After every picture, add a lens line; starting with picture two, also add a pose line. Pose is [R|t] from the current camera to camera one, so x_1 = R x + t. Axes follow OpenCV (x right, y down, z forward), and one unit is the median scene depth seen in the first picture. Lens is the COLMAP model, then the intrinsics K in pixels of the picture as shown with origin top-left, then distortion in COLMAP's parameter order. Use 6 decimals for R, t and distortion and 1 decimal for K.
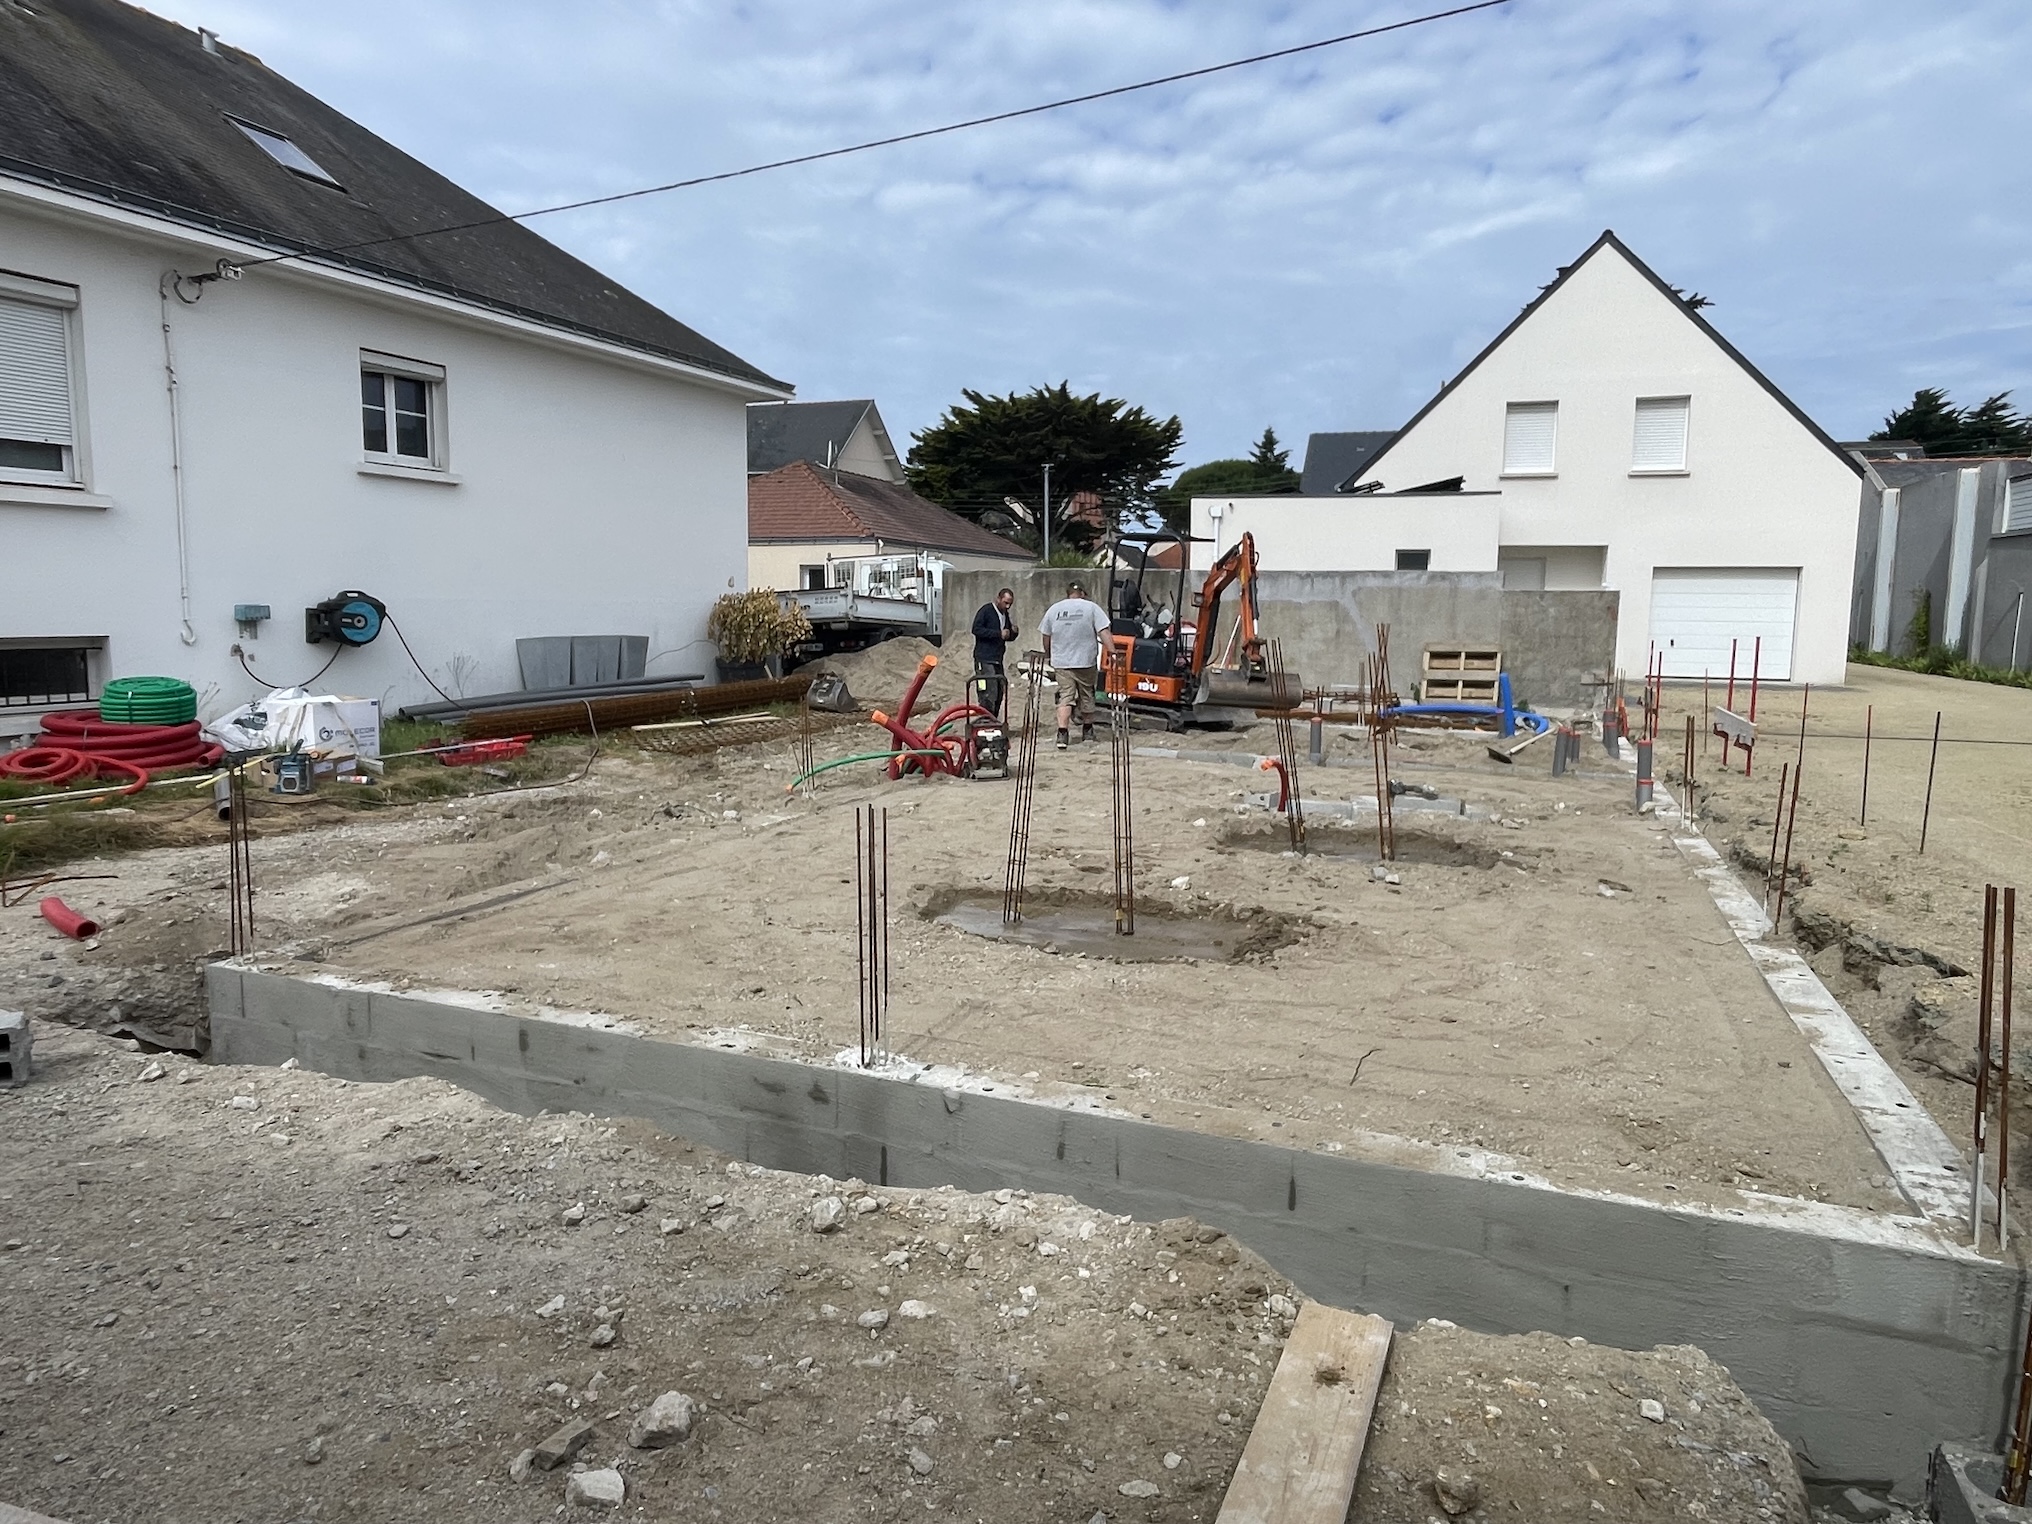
lens RADIAL K [[1268.6, 0, 1009.8], [0, 1268.6, 761.1], [0, 0, 1]] dist [0.000496, 0.000491]
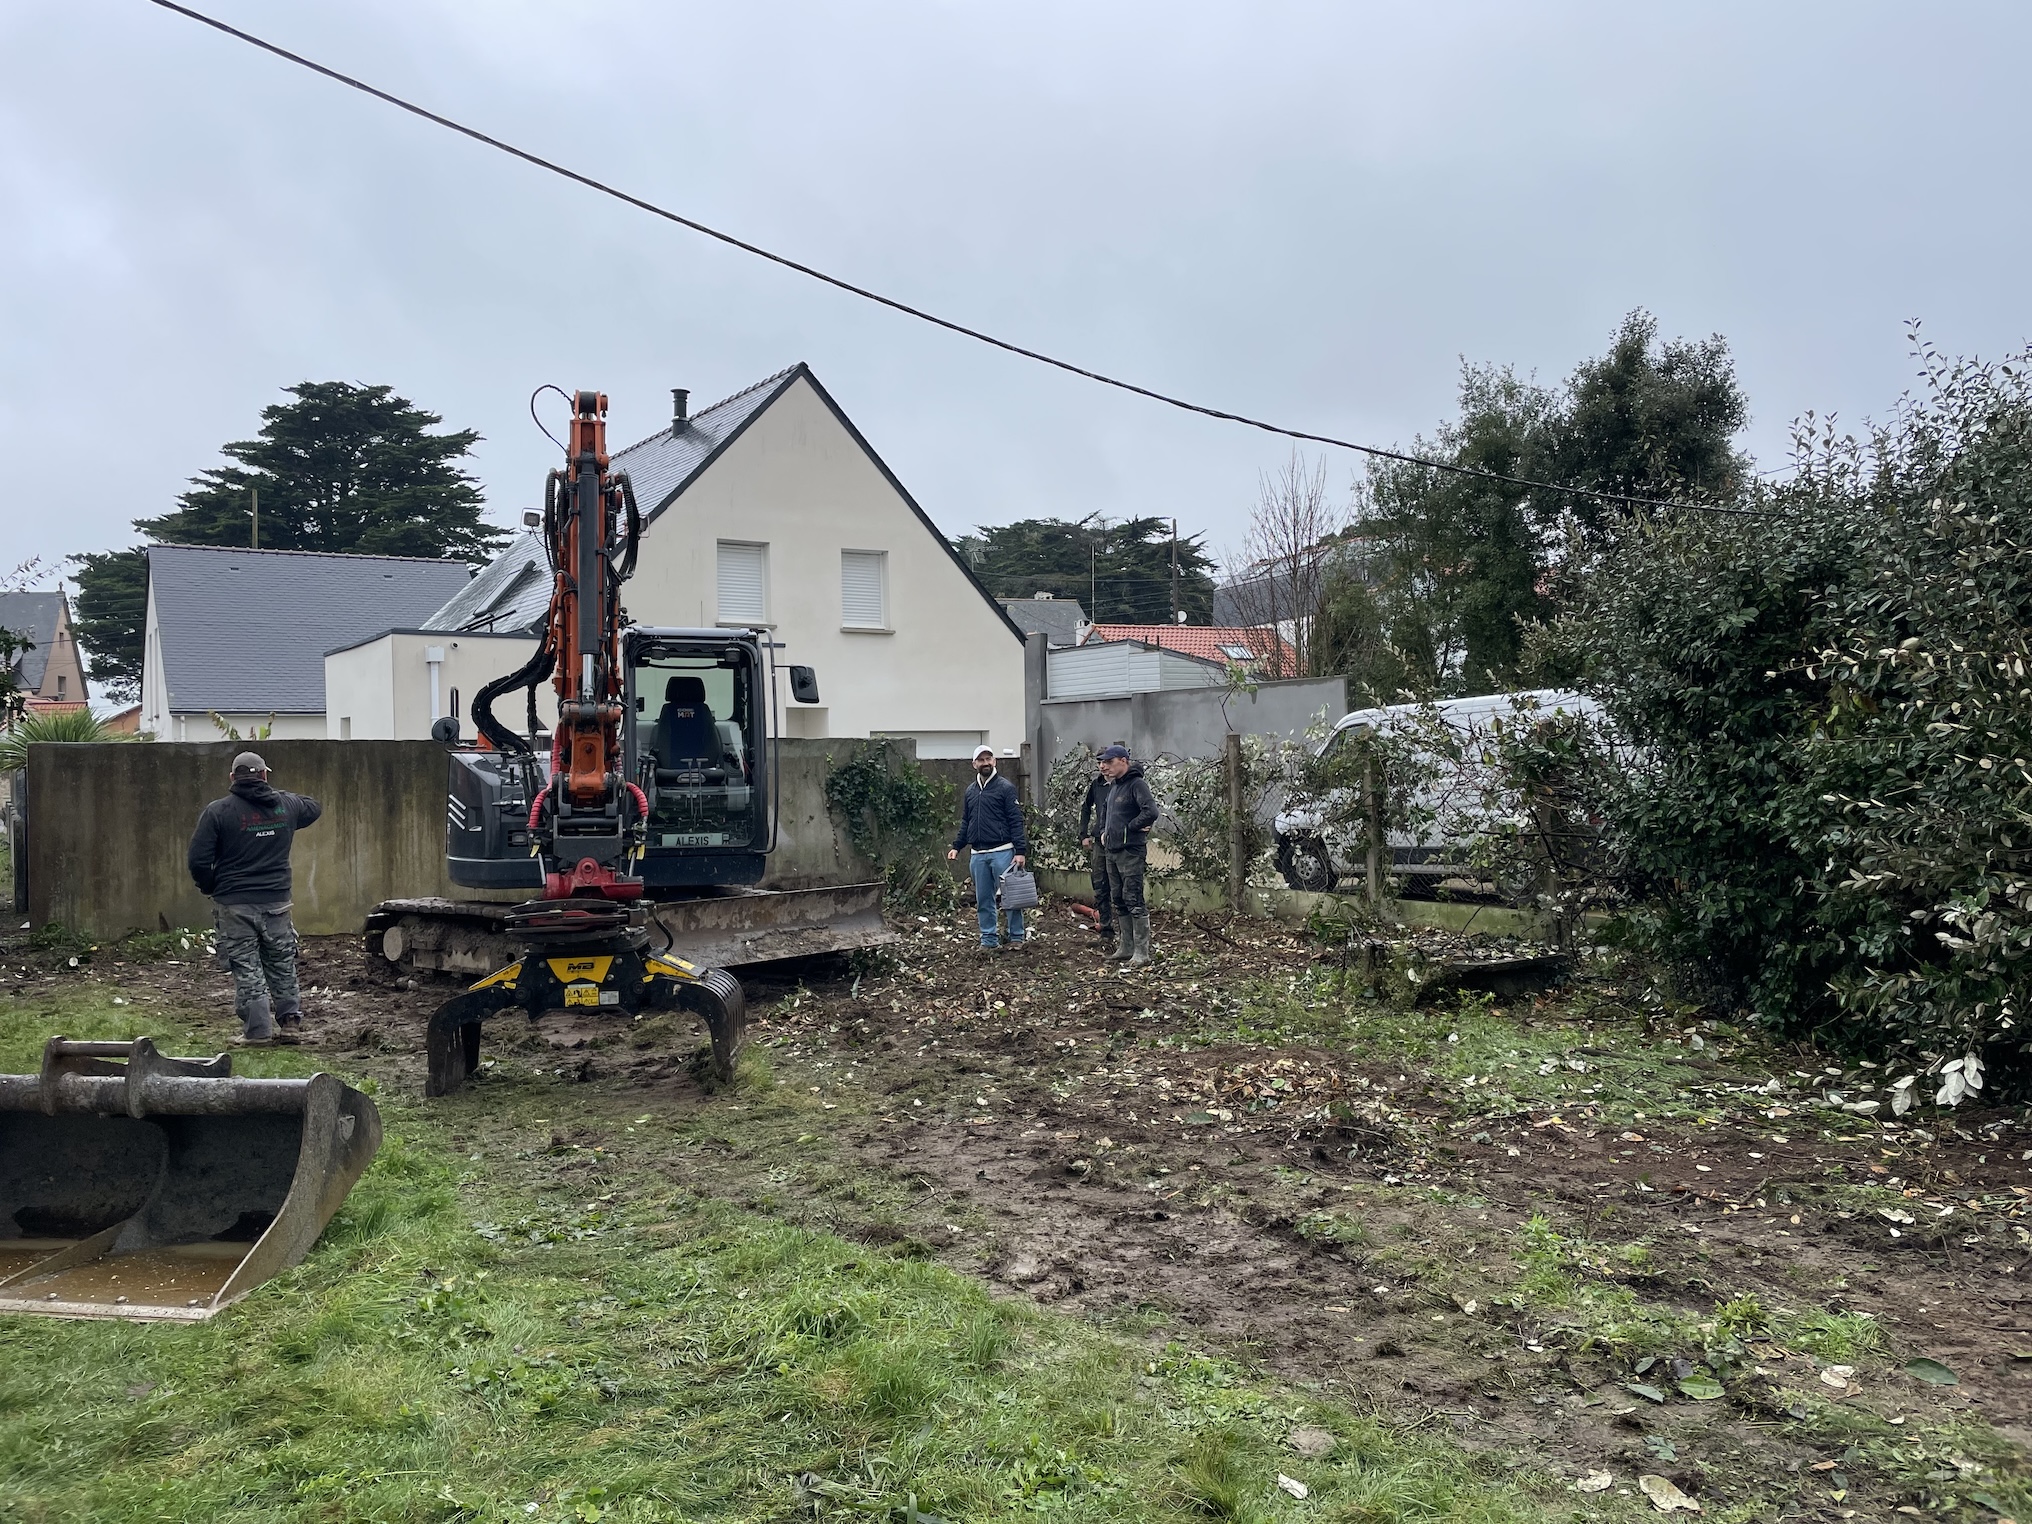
lens RADIAL K [[1536.5, 0, 1023.1], [0, 1536.5, 752.3], [0, 0, 1]] dist [0.061489, -0.096505]
pose [[0.598858, -0.015817, 0.800699, -0.374138], [0.125573, 0.989293, -0.074376, -0.050586], [-0.790949, 0.145087, 0.594432, 0.307658]]
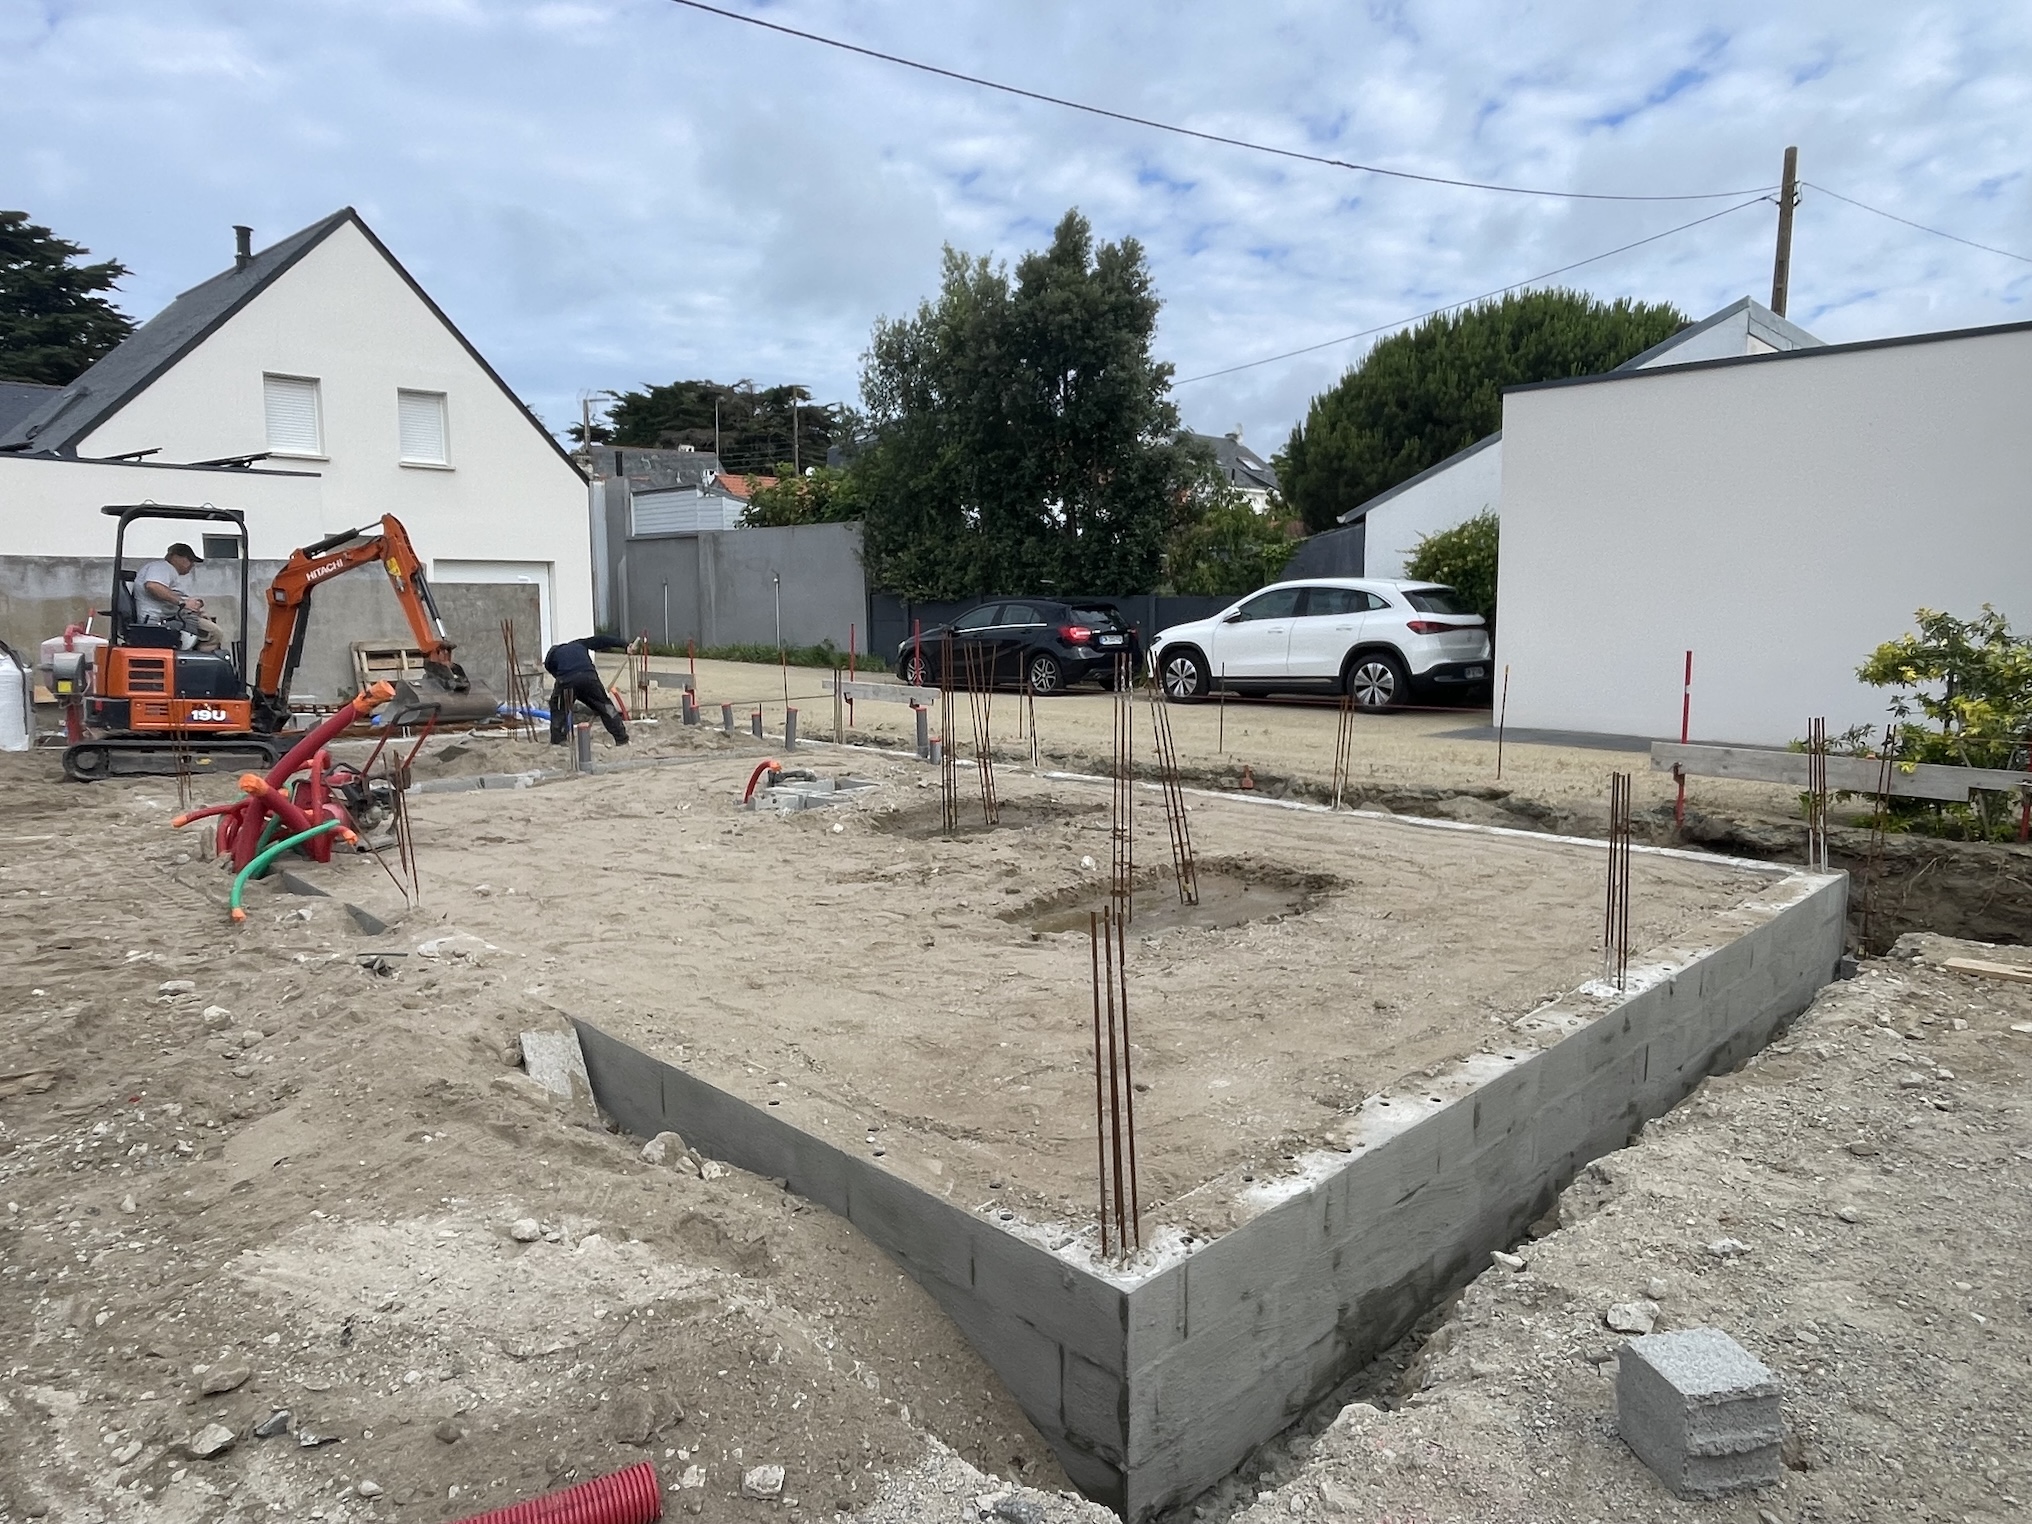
lens RADIAL K [[1268.6, 0, 1008.6], [0, 1268.6, 757.2], [0, 0, 1]] dist [0.000496, 0.000491]
pose [[0.404249, -0.126249, 0.905894, -0.293012], [0.122271, 0.988998, 0.083269, -0.030438], [-0.906439, 0.077103, 0.415238, 0.211759]]
